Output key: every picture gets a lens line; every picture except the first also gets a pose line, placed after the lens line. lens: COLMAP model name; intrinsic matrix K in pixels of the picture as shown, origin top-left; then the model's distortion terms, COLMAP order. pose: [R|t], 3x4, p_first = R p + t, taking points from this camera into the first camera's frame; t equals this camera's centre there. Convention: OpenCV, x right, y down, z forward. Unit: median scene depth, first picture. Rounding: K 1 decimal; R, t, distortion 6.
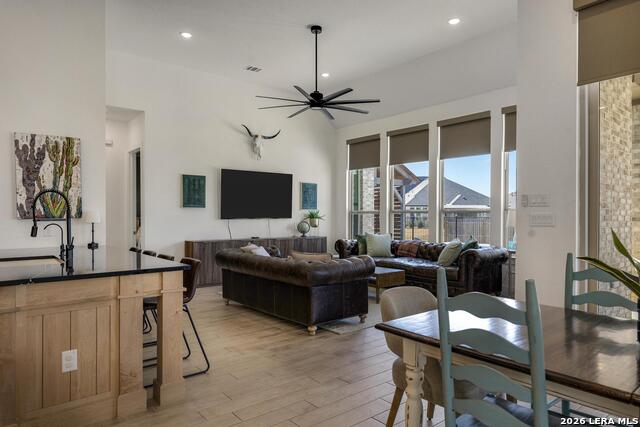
lens RADIAL K [[409.0, 0, 319.2], [0, 409.0, 215.8], [0, 0, 1]] dist [-0.001096, -0.000057]
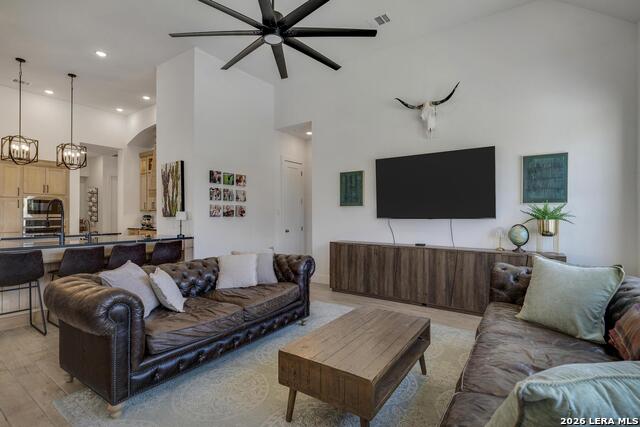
lens RADIAL K [[304.9, 0, 319.3], [0, 304.9, 213.3], [0, 0, 1]] dist [-0.000445, -0.000147]
pose [[0.273856, -0.001189, -0.961770, 0.346342], [0.004618, 0.999989, 0.000079, -0.003750], [0.961760, -0.004463, 0.273858, 0.727477]]
